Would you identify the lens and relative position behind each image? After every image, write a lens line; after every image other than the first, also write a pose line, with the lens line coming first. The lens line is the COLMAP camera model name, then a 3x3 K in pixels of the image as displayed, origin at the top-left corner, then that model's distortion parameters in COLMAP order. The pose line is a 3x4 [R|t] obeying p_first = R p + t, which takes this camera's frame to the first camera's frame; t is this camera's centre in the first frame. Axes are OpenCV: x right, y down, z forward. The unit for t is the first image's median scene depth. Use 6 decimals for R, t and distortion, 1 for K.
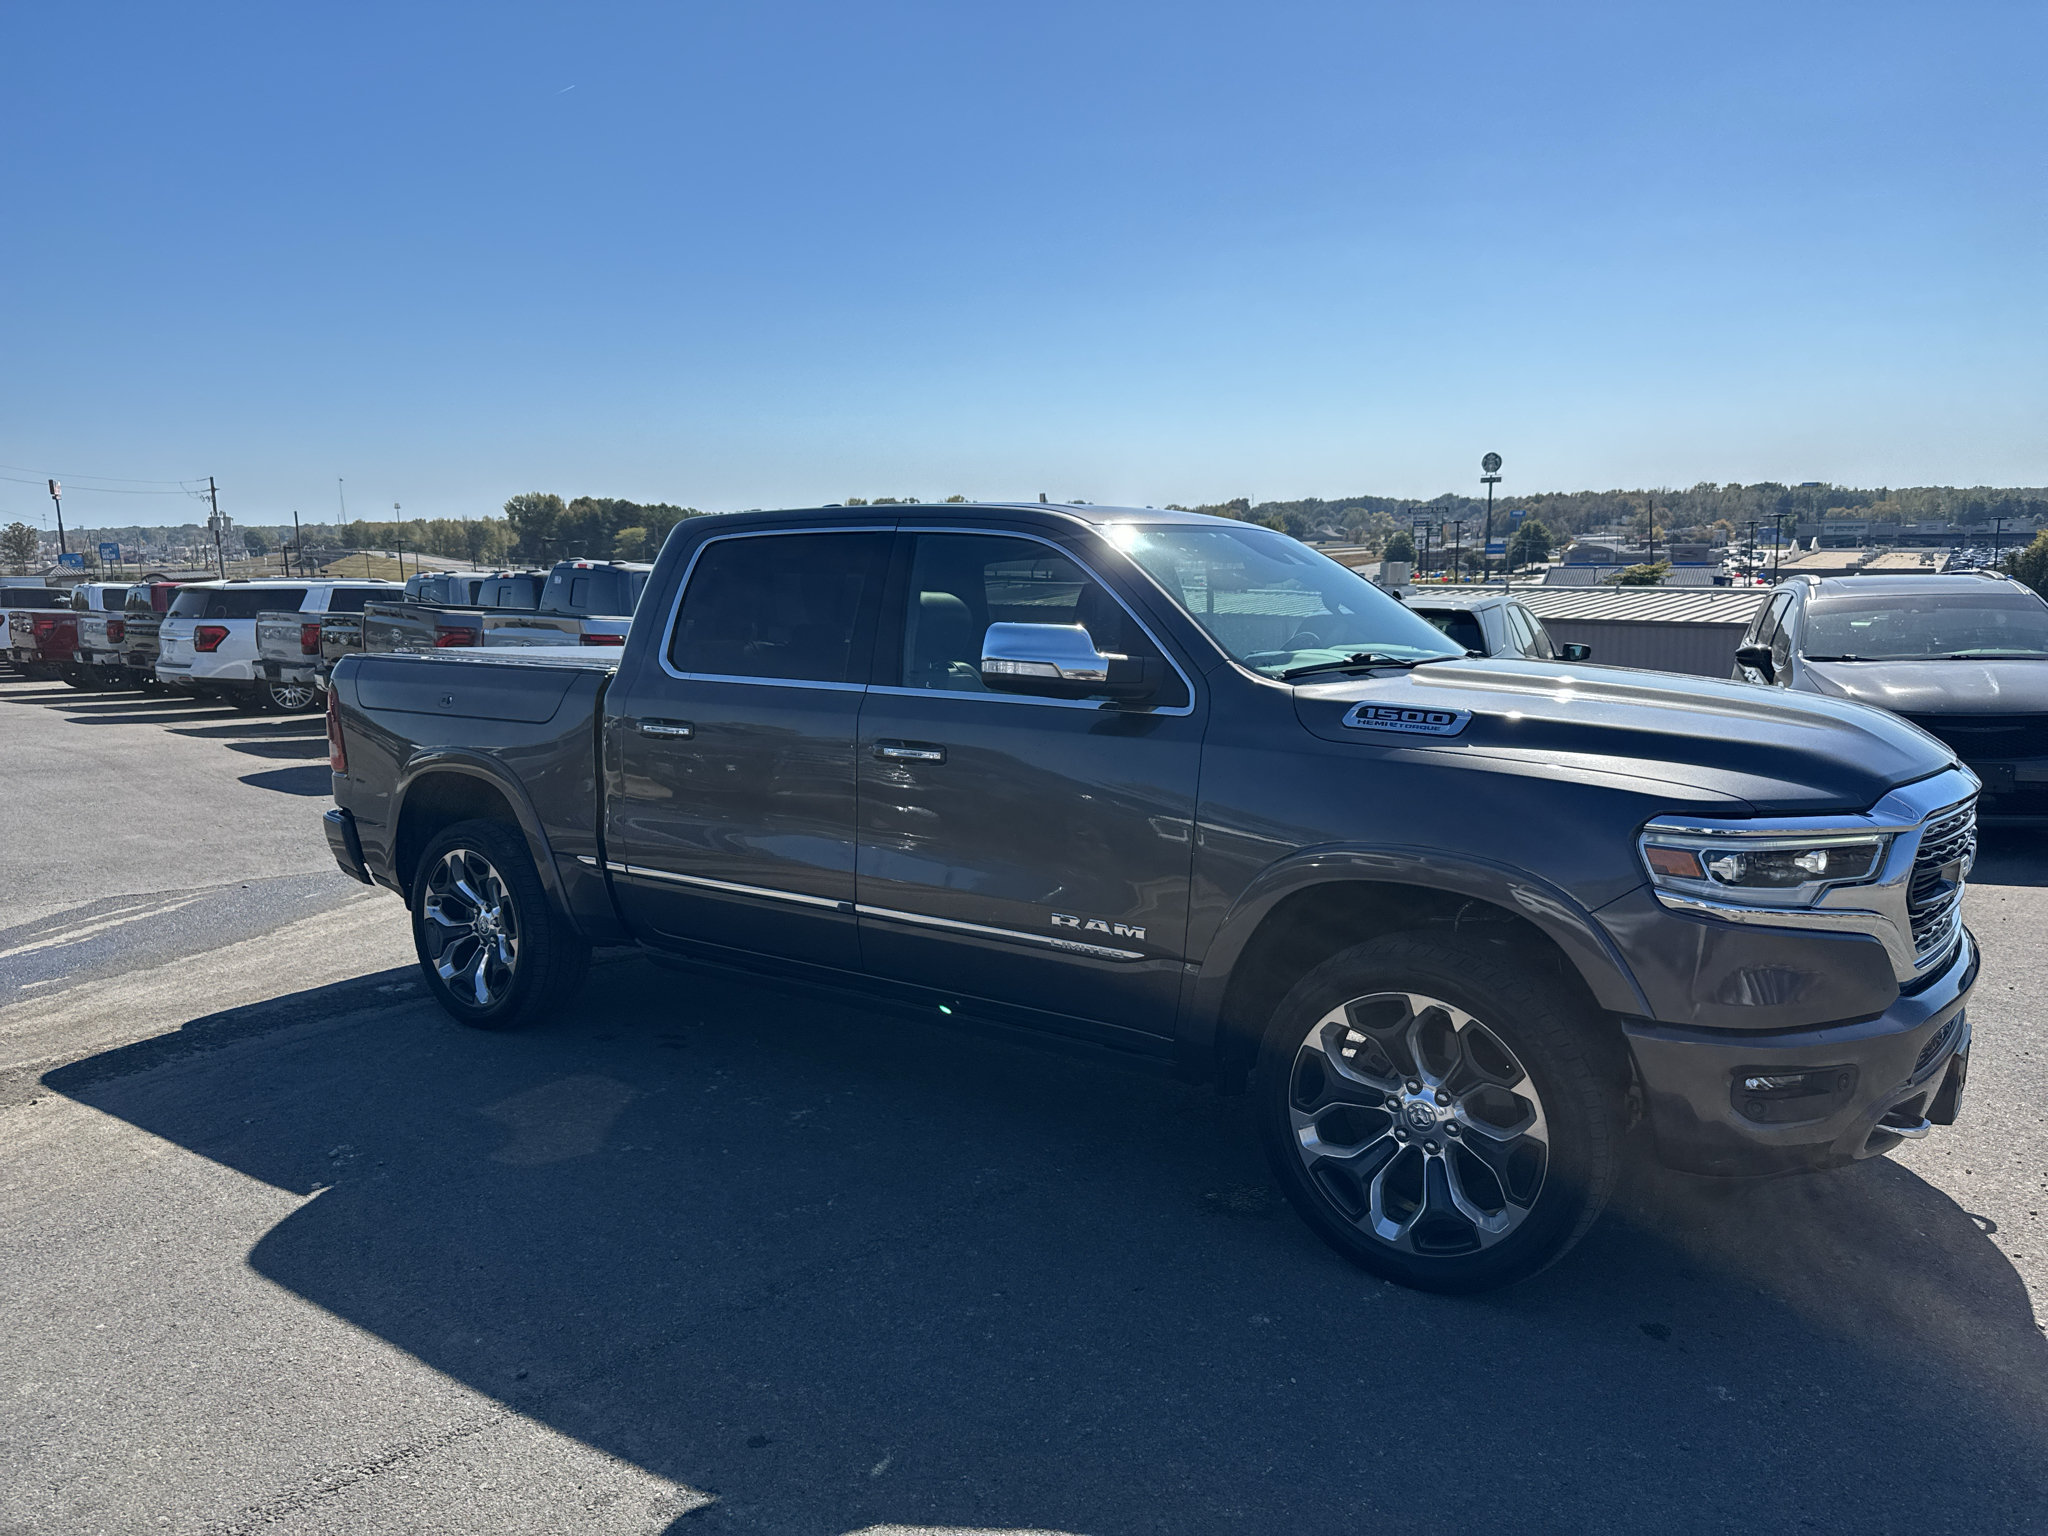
lens RADIAL K [[1425.6, 0, 1028.6], [0, 1425.6, 774.3], [0, 0, 1]] dist [0.046855, -0.061661]
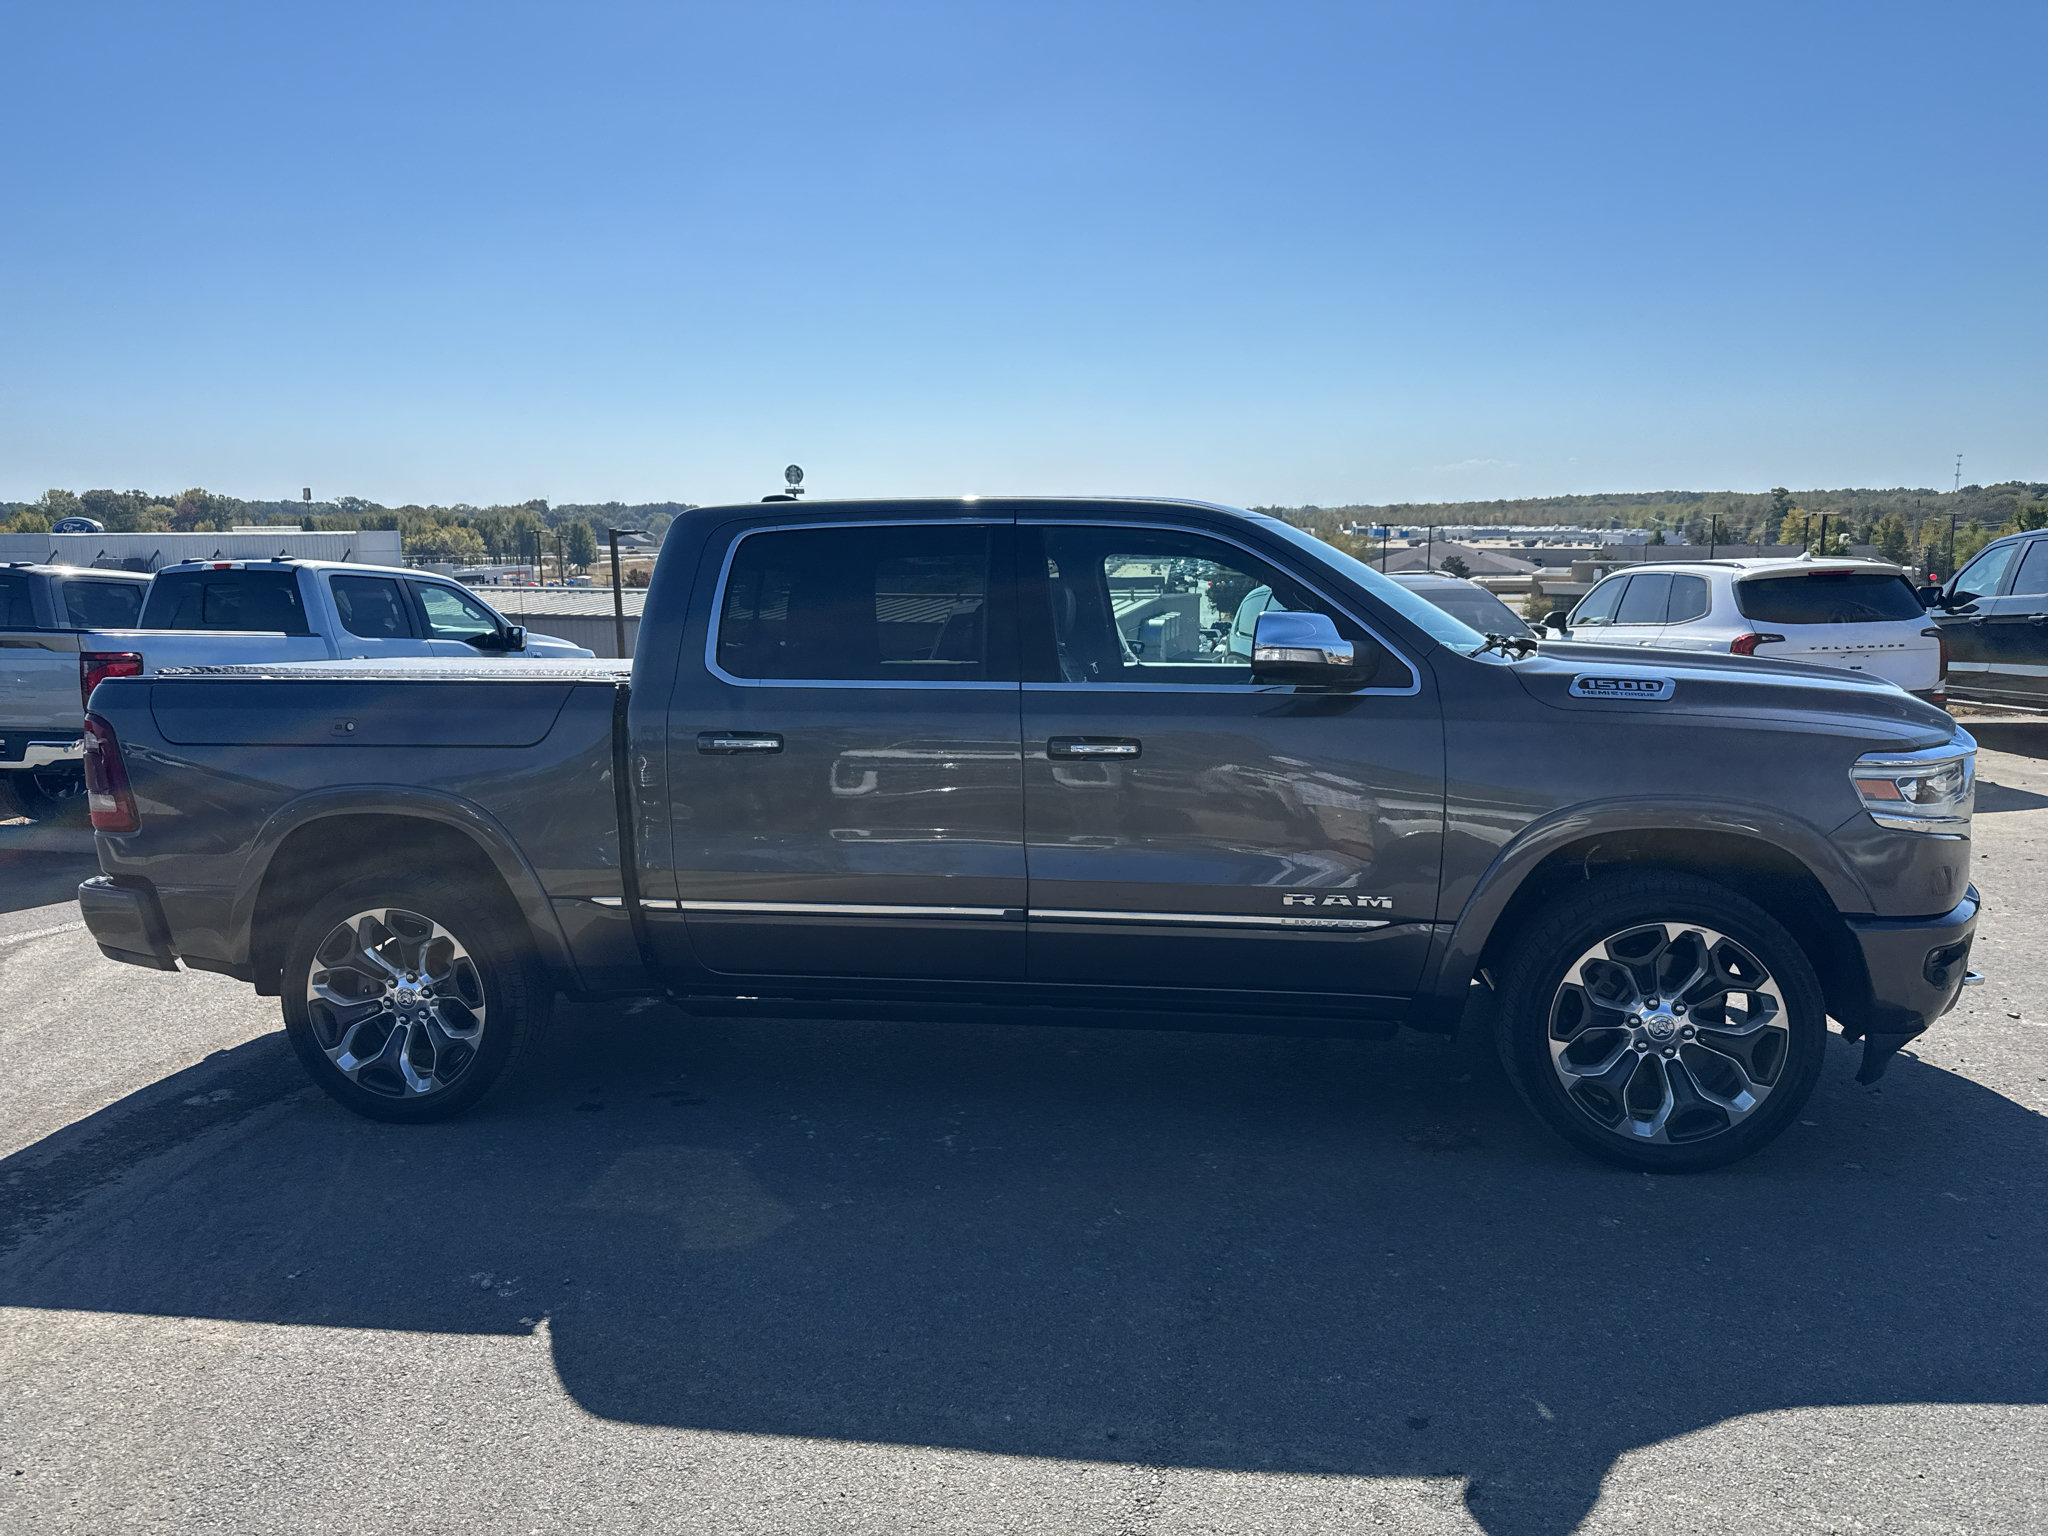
lens RADIAL K [[1425.6, 0, 1018.5], [0, 1425.6, 787.7], [0, 0, 1]] dist [0.046855, -0.061661]
pose [[0.897436, -0.069120, 0.435696, -0.668043], [0.066710, 0.997555, 0.020846, -0.014672], [-0.436072, 0.010357, 0.899852, 0.168311]]
